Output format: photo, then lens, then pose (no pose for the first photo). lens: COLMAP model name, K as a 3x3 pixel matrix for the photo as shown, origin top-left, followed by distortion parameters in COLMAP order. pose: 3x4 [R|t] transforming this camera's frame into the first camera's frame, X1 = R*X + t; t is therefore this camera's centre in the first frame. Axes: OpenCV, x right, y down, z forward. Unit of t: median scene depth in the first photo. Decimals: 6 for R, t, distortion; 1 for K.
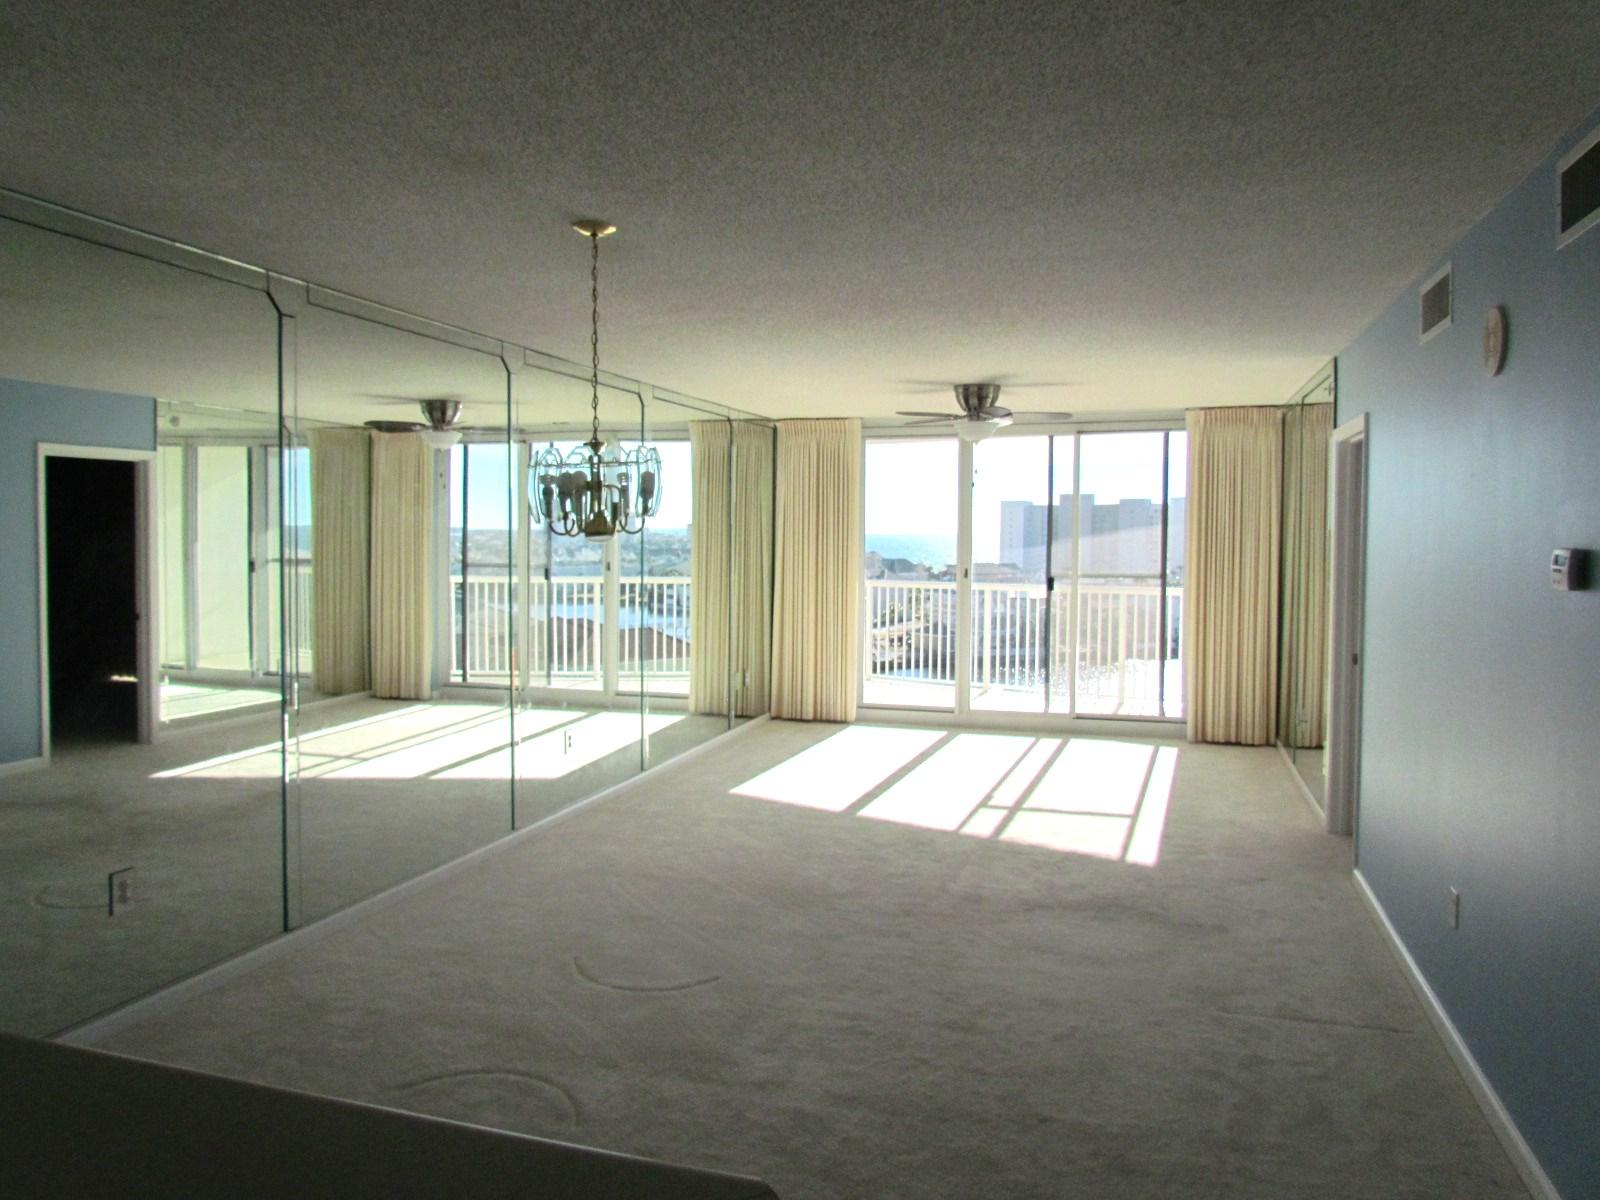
lens RADIAL K [[1146.7, 0, 791.7], [0, 1146.7, 568.7], [0, 0, 1]] dist [-0.082786, 0.081748]
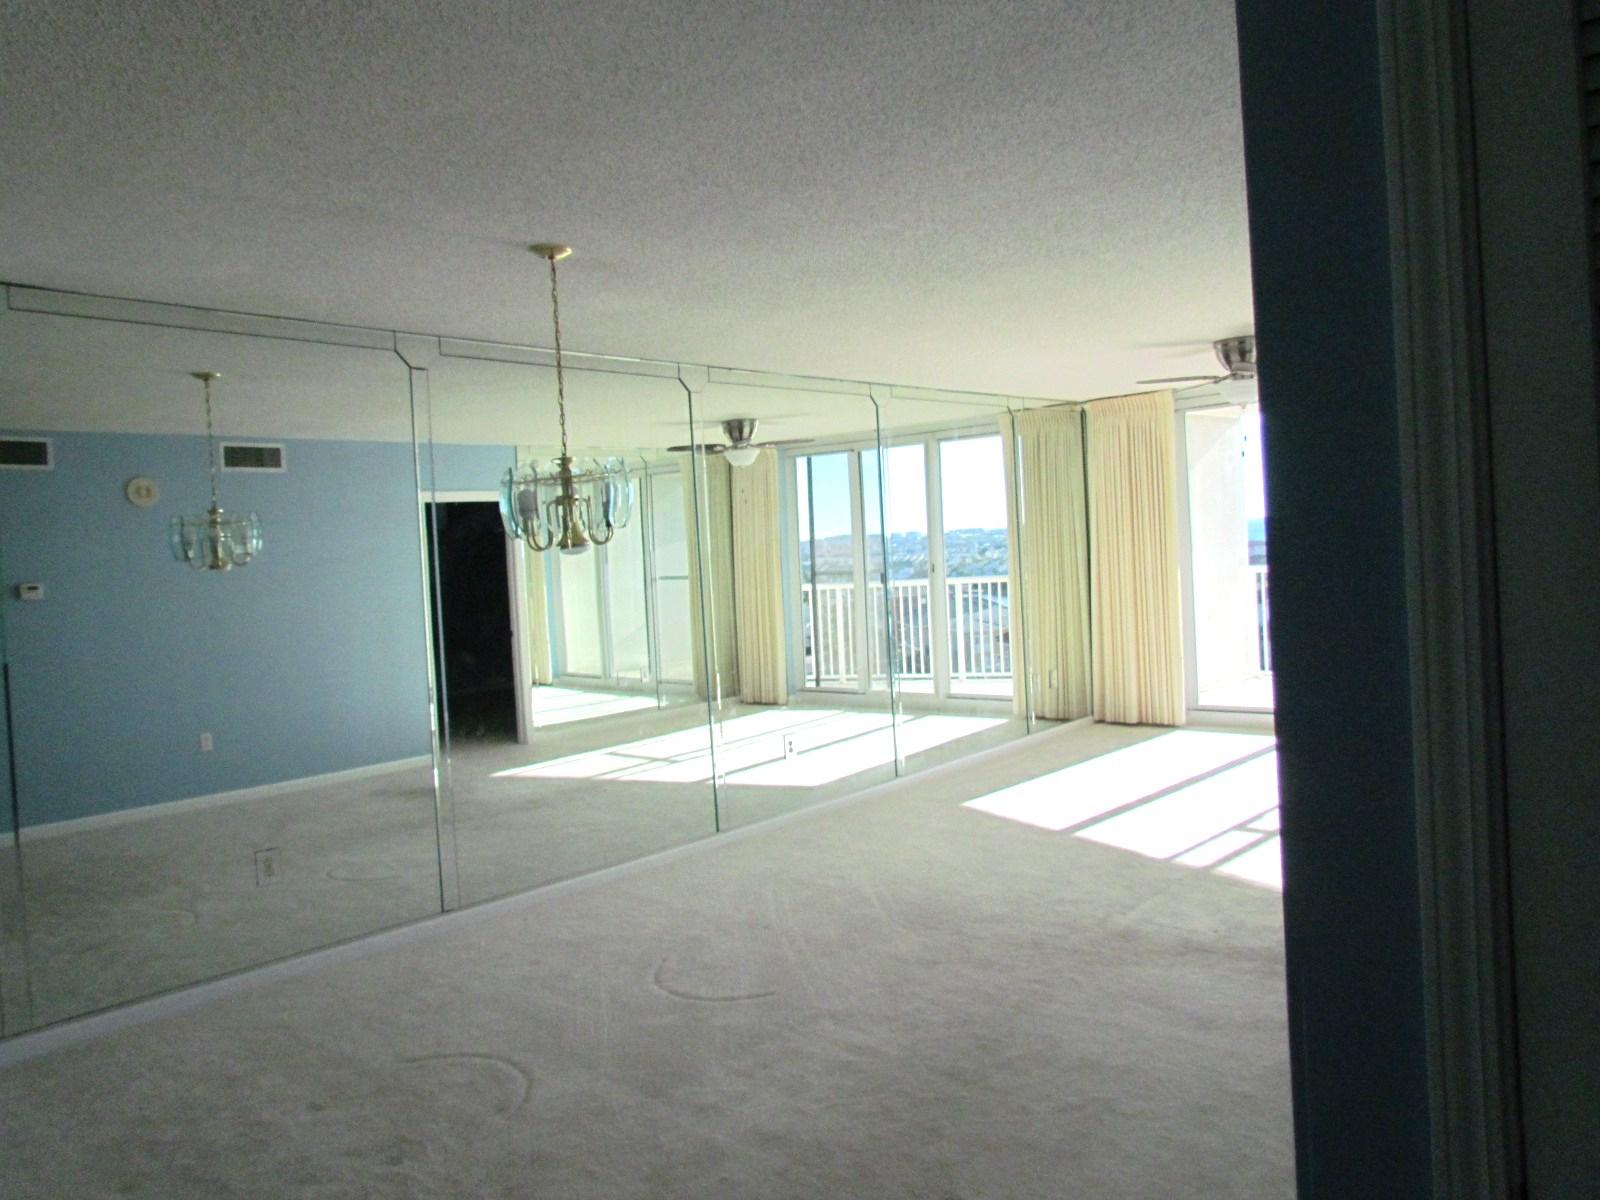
lens RADIAL K [[1146.7, 0, 791.7], [0, 1146.7, 568.7], [0, 0, 1]] dist [-0.082786, 0.081748]
pose [[0.897207, -0.053245, -0.438388, 0.223782], [0.053404, 0.998501, -0.011977, 0.005264], [0.438368, -0.012666, 0.898706, 0.078661]]
